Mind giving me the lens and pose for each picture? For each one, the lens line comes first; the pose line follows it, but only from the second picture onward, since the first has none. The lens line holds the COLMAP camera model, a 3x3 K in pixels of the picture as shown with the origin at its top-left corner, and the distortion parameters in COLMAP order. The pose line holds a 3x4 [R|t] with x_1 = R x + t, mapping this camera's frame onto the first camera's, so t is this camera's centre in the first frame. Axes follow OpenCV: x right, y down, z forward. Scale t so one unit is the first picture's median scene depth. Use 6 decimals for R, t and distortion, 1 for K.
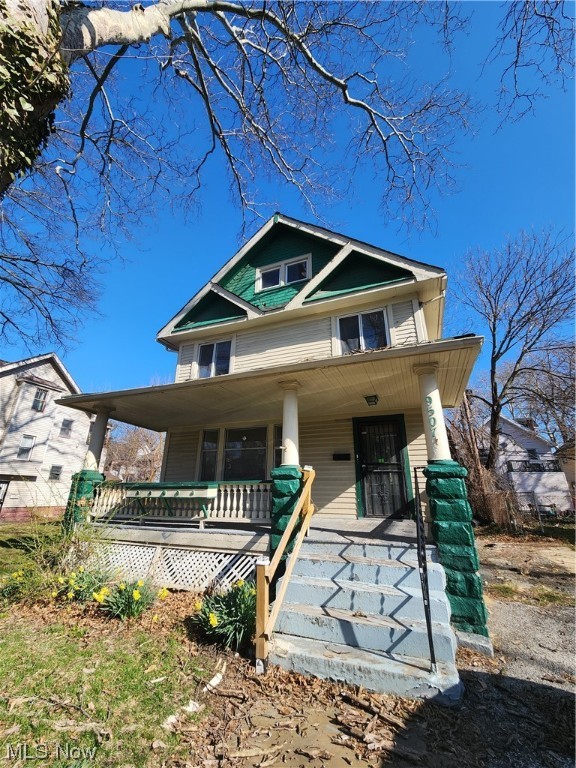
lens RADIAL K [[314.7, 0, 286.3], [0, 314.7, 374.3], [0, 0, 1]] dist [-0.004647, -0.000588]
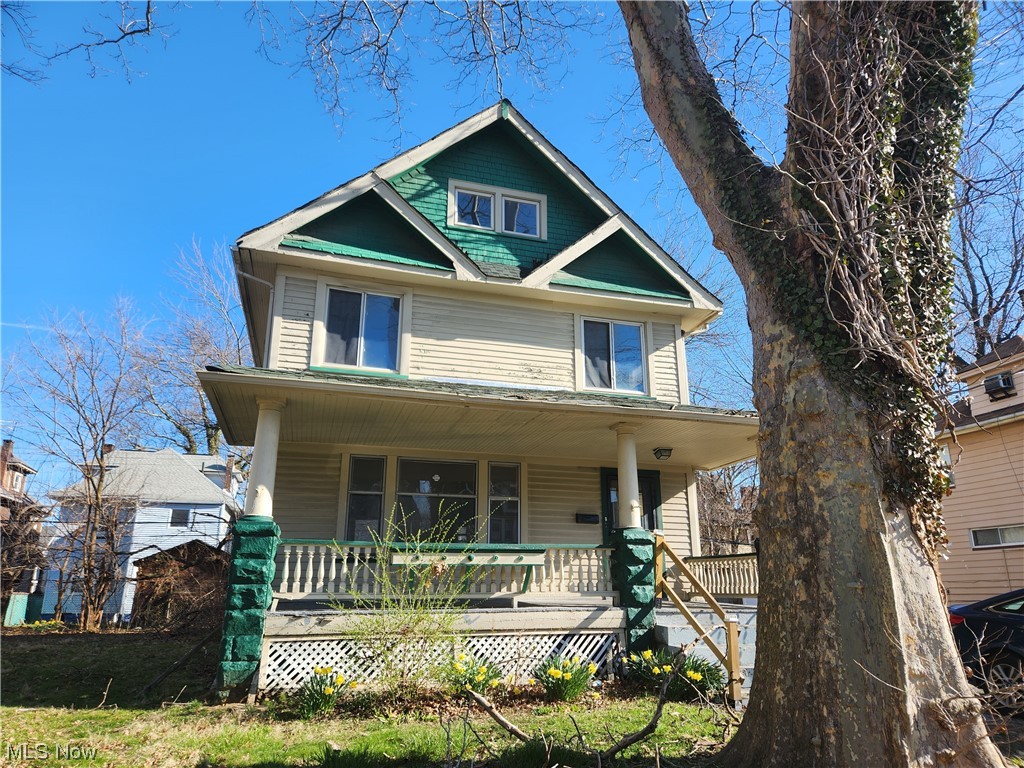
lens RADIAL K [[685.4, 0, 508.7], [0, 685.4, 389.6], [0, 0, 1]] dist [0.071715, -0.075655]
pose [[0.773064, 0.173207, 0.610223, -0.878939], [-0.220139, 0.975466, 0.002006, 0.004527], [-0.594905, -0.135885, 0.792227, -0.111561]]
